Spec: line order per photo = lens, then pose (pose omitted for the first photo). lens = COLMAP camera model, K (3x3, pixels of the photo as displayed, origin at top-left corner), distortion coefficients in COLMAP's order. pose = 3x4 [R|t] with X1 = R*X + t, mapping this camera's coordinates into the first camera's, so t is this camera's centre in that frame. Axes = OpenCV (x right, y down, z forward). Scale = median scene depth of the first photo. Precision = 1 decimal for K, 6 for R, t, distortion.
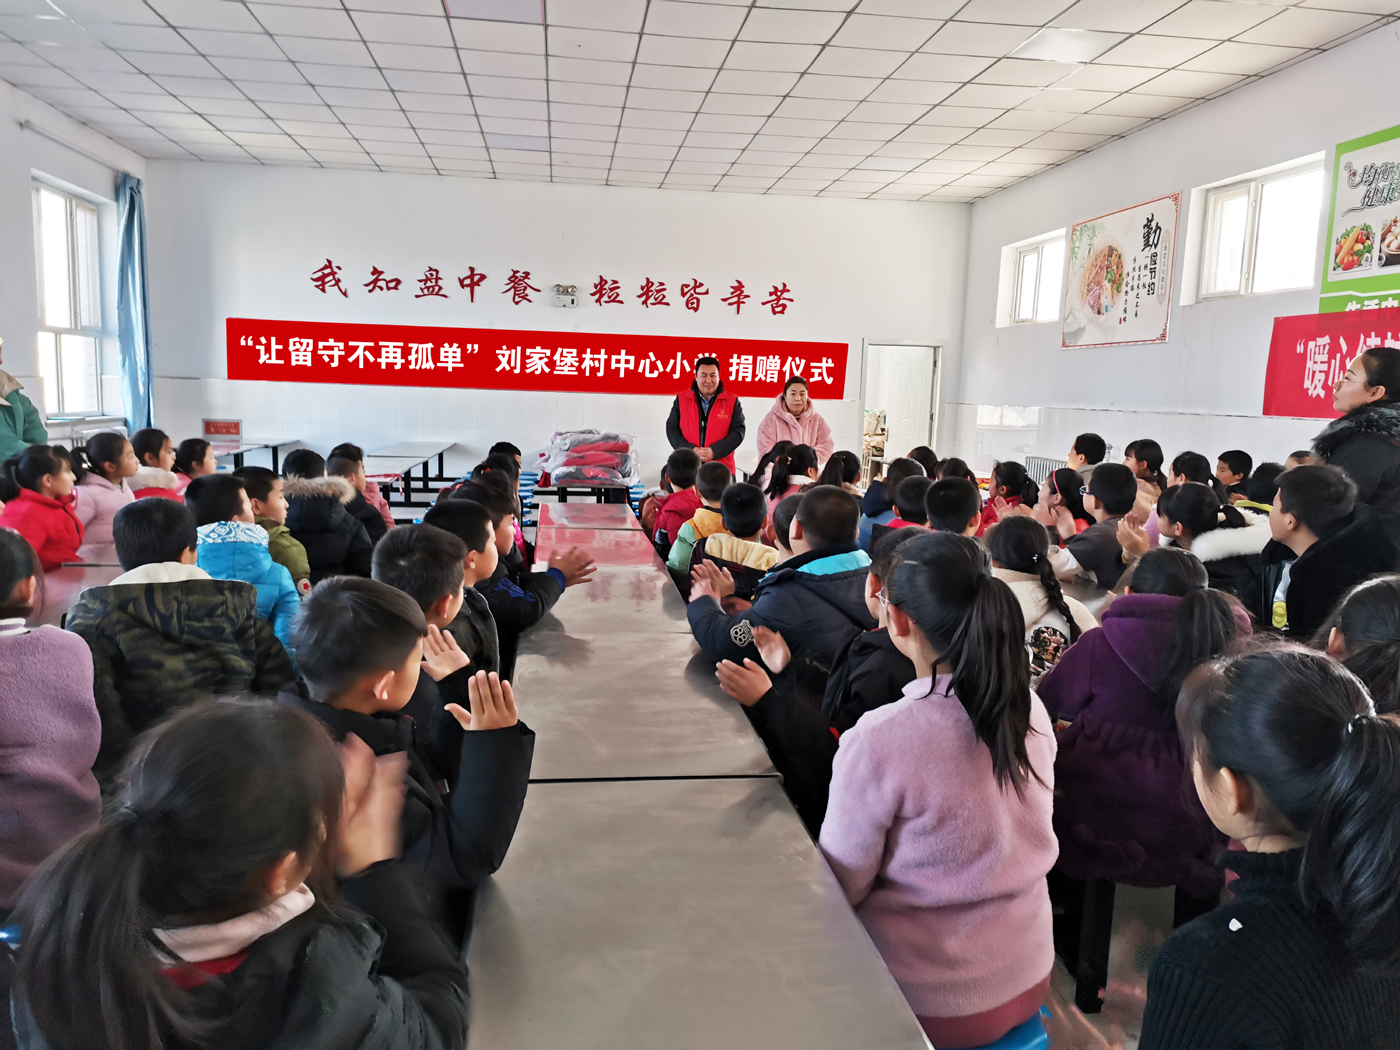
lens RADIAL K [[1051.8, 0, 691.7], [0, 1051.8, 539.9], [0, 0, 1]] dist [0.089592, -0.108894]
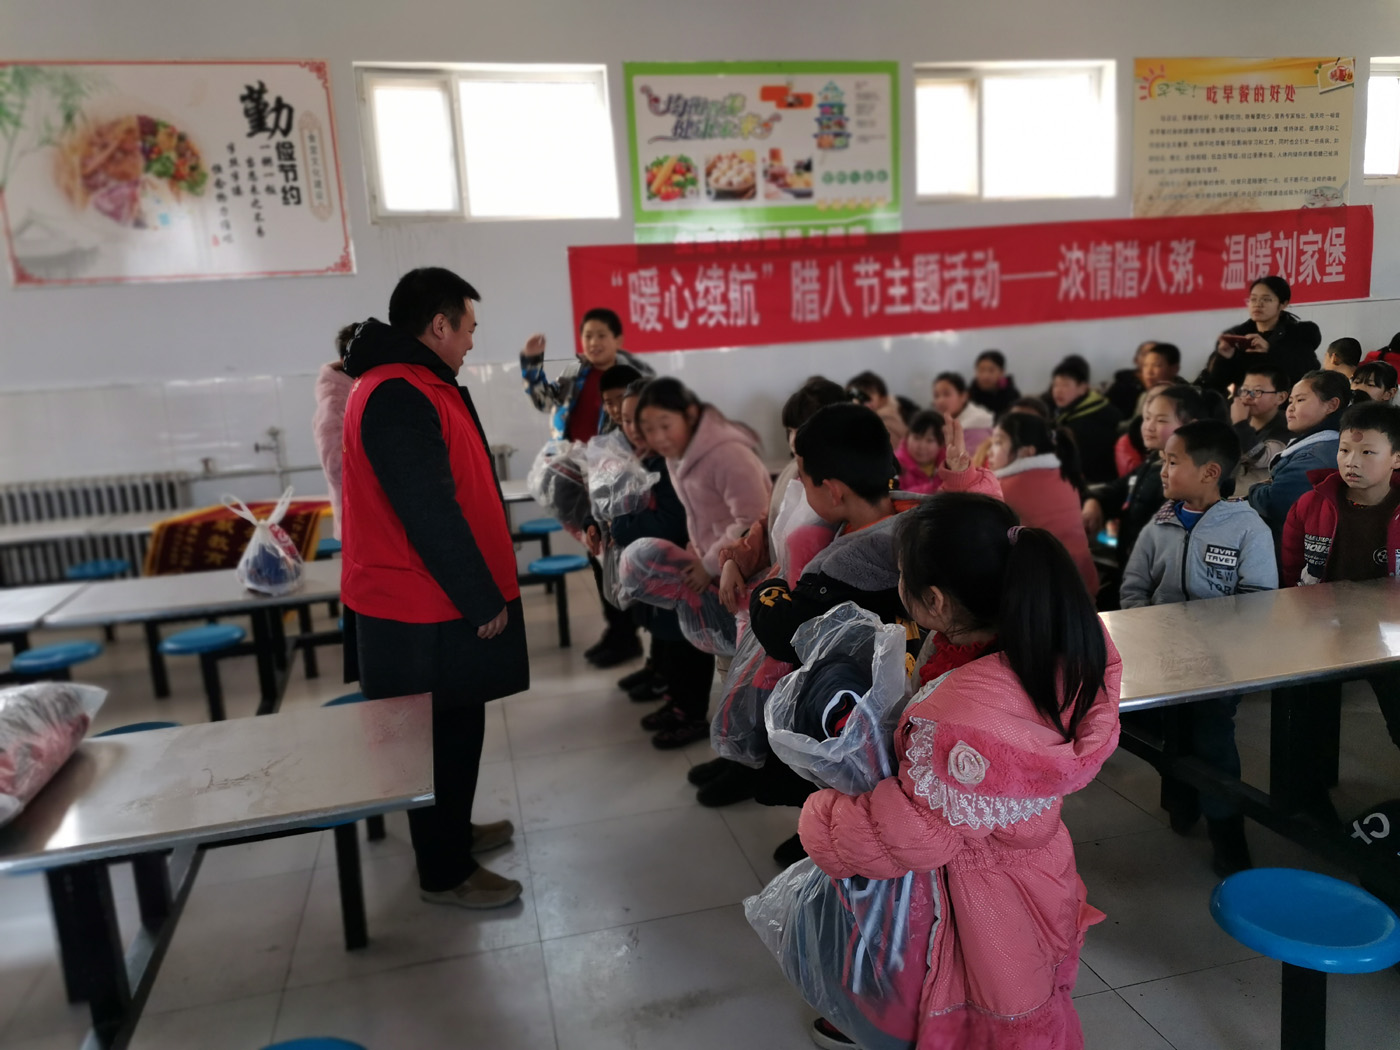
lens RADIAL K [[1051.8, 0, 706.4], [0, 1051.8, 513.8], [0, 0, 1]] dist [0.089592, -0.108894]
pose [[-0.126232, -0.197990, 0.972042, -0.326871], [0.195262, 0.955751, 0.220029, -0.145731], [-0.972594, 0.217577, -0.081987, 0.883037]]
